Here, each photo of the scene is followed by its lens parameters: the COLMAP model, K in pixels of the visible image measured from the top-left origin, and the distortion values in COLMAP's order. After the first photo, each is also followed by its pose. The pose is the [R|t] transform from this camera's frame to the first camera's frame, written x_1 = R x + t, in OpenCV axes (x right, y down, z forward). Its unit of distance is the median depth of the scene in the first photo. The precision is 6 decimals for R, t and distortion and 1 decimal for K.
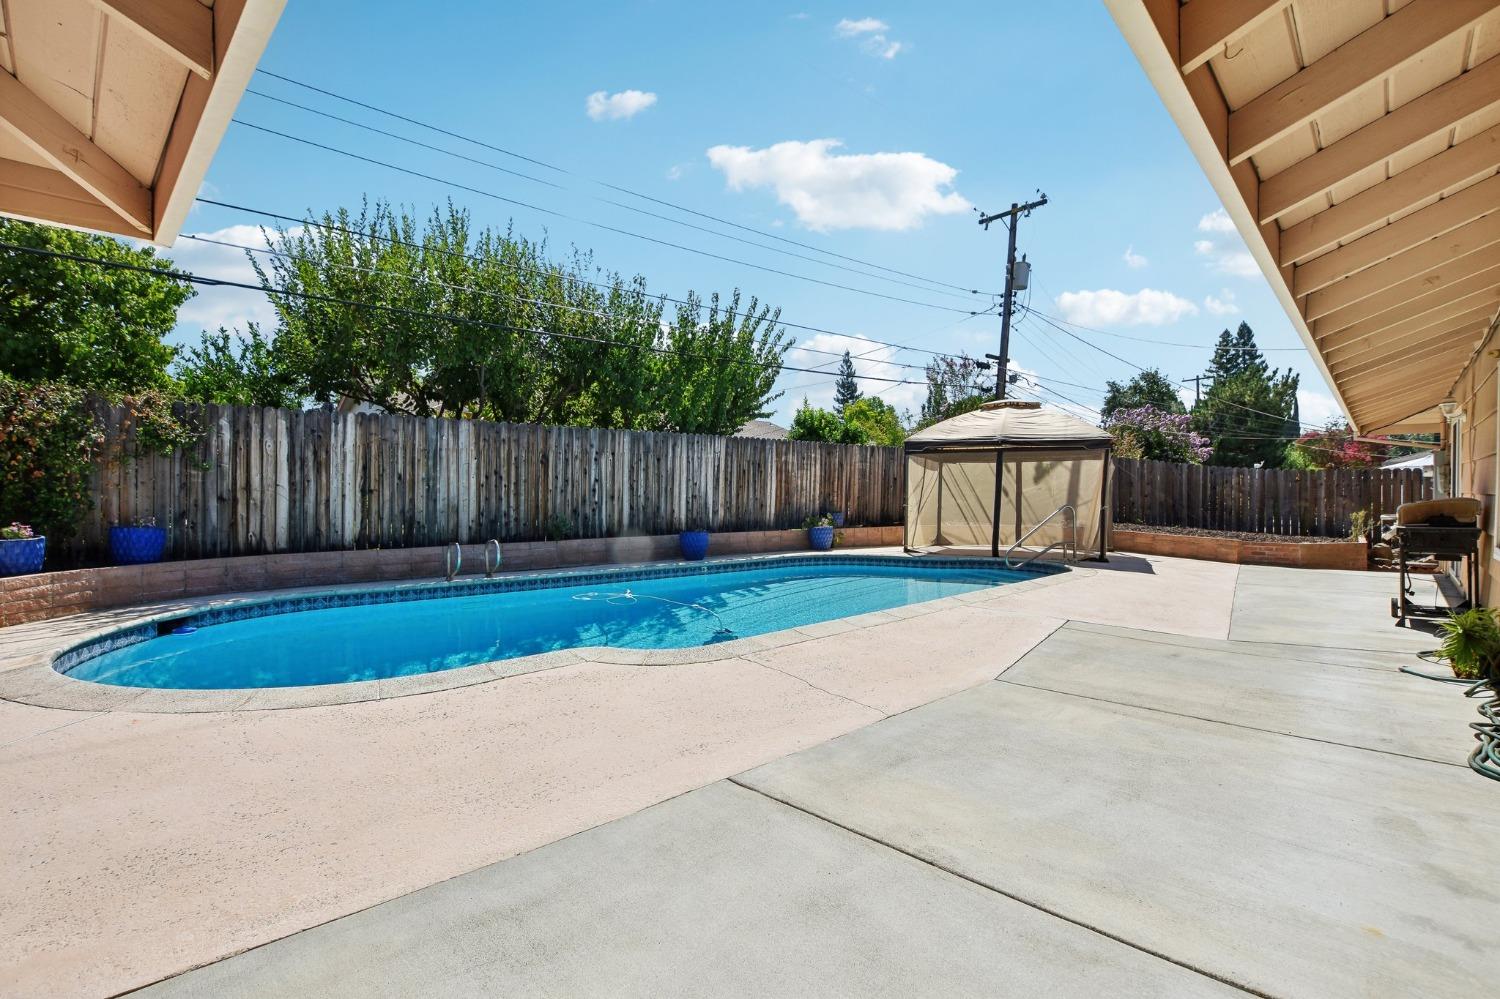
lens RADIAL K [[688.6, 0, 756.6], [0, 688.6, 478.2], [0, 0, 1]] dist [0.001829, 0.000344]
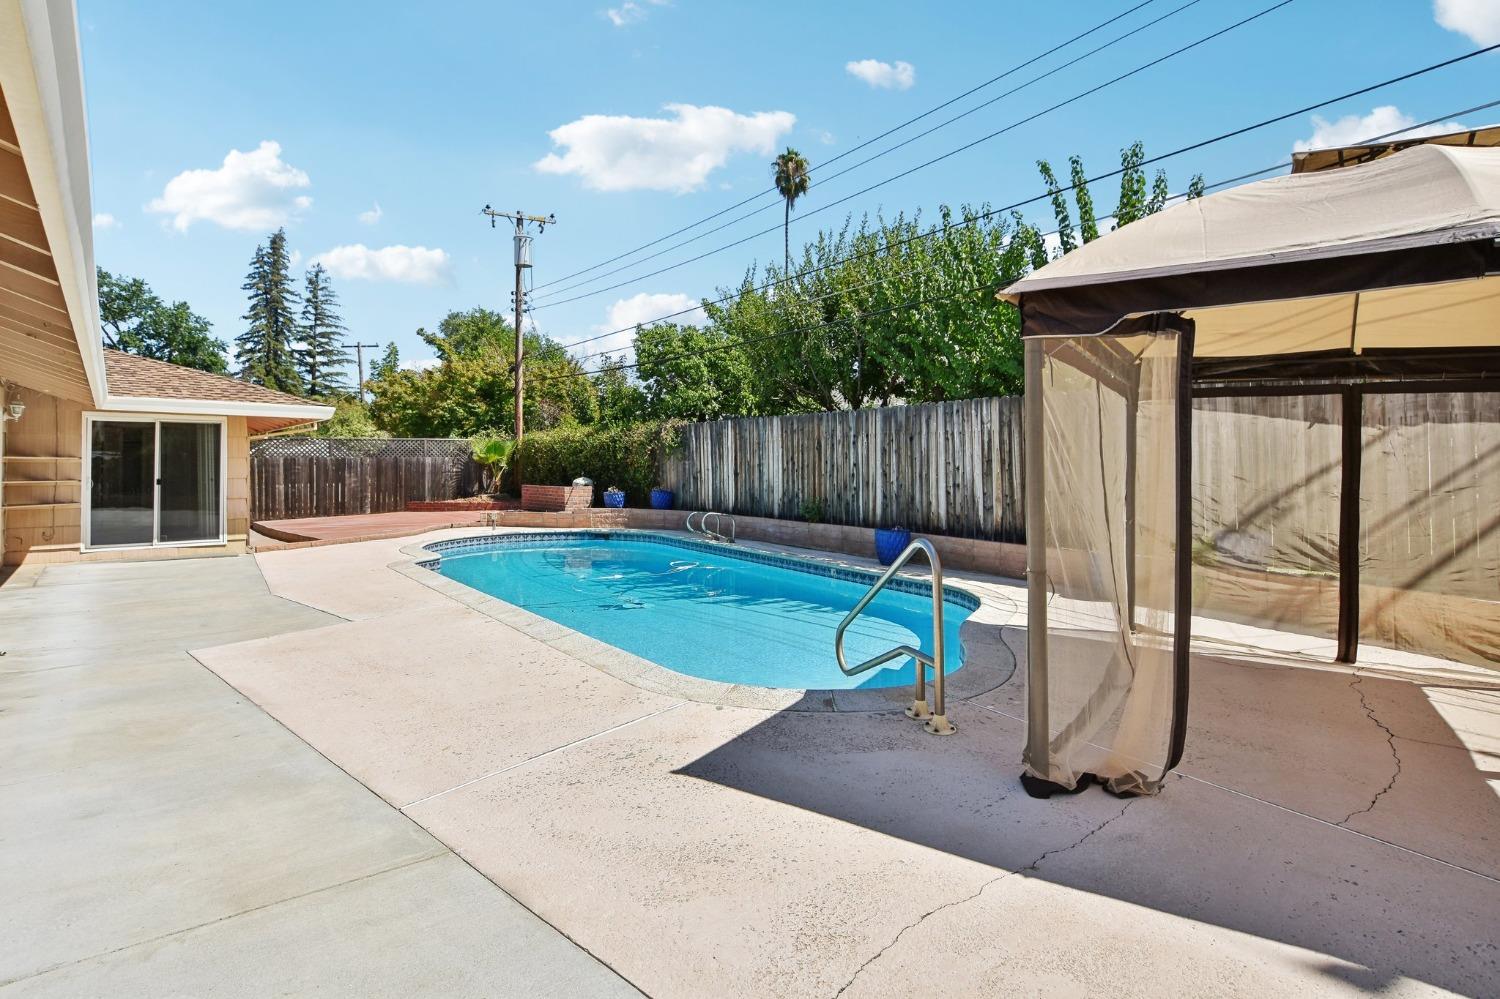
lens RADIAL K [[749.9, 0, 748.5], [0, 749.9, 471.6], [0, 0, 1]] dist [-0.003713, 0.000177]
pose [[-0.093353, 0.008474, -0.995597, 0.770499], [0.016580, 0.999838, 0.006955, 0.002630], [0.995495, -0.015857, -0.093479, 0.907325]]
